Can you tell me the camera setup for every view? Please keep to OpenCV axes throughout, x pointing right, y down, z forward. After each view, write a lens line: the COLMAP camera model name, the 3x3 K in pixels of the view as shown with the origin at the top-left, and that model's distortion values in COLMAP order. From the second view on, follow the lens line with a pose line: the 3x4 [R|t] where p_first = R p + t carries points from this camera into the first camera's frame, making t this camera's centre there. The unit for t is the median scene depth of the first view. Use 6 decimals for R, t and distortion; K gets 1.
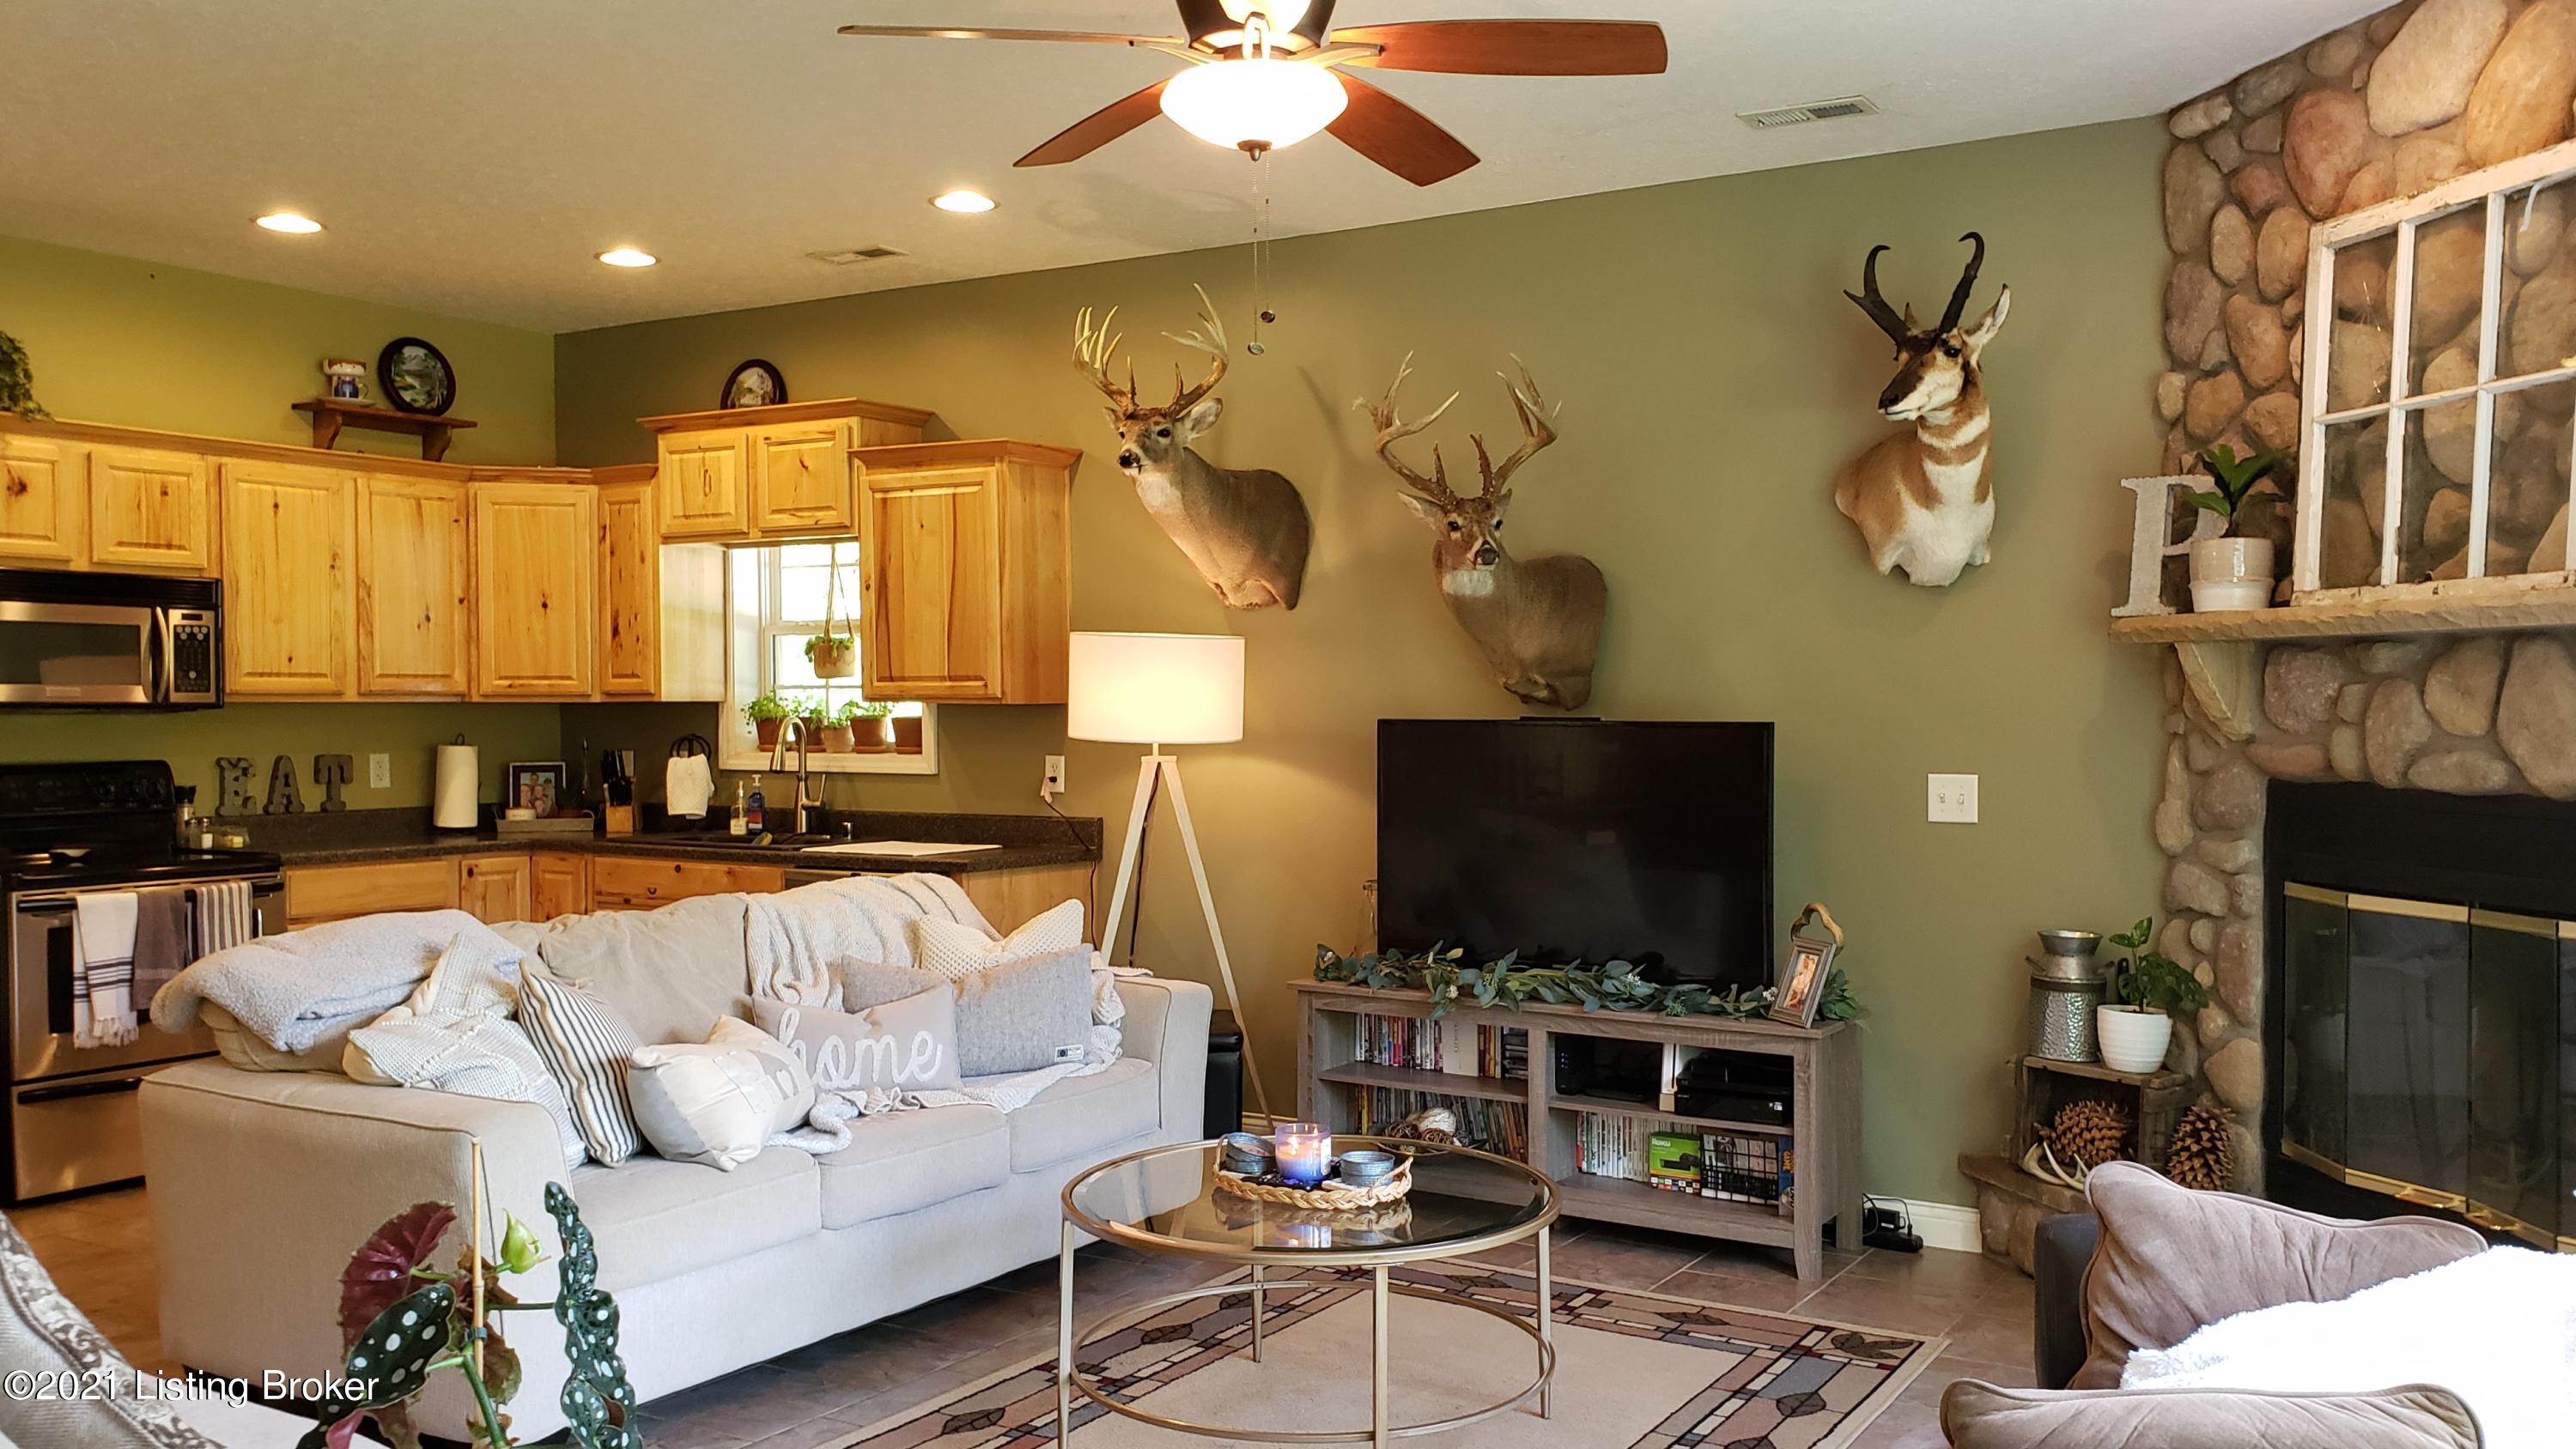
lens RADIAL K [[1958.4, 0, 1288.0], [0, 1958.4, 724.5], [0, 0, 1]] dist [0.000418, -0.000292]
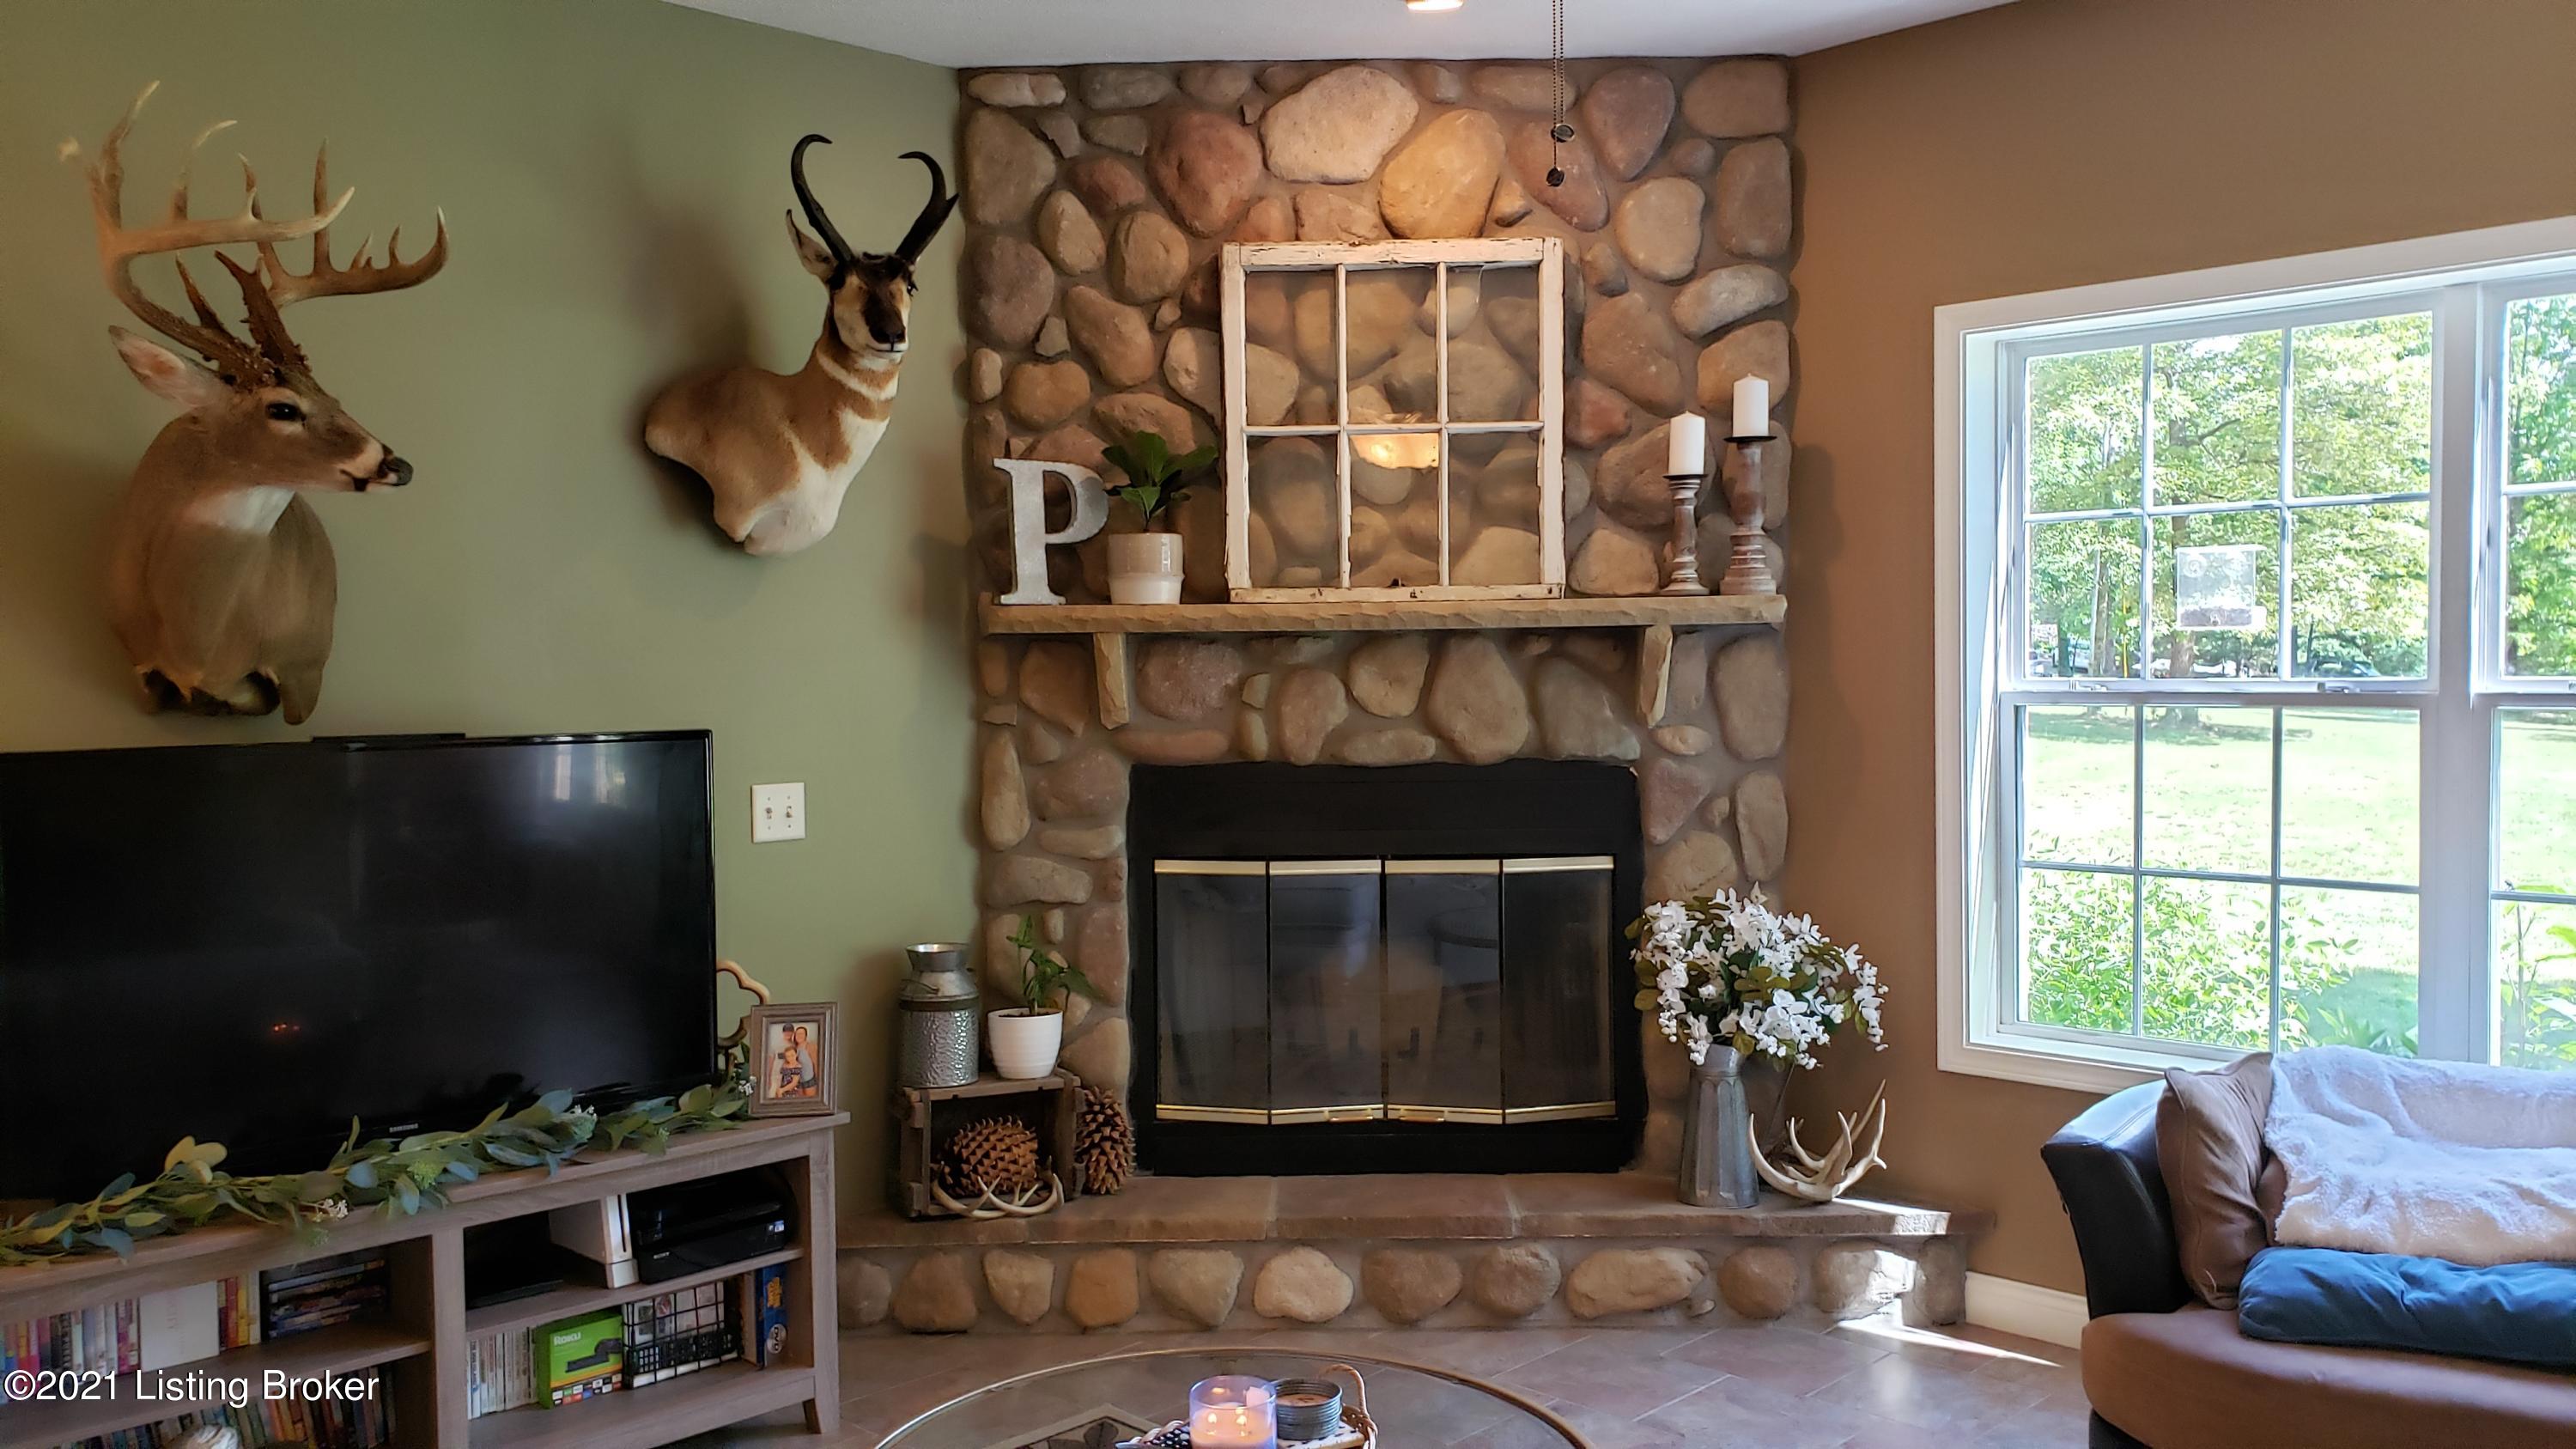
lens RADIAL K [[2017.0, 0, 1283.8], [0, 2017.0, 747.4], [0, 0, 1]] dist [0.077463, -0.002124]
pose [[0.246802, -0.056140, 0.967438, -0.315758], [0.024834, 0.998359, 0.051599, -0.021276], [-0.968748, 0.011291, 0.247791, 0.400098]]
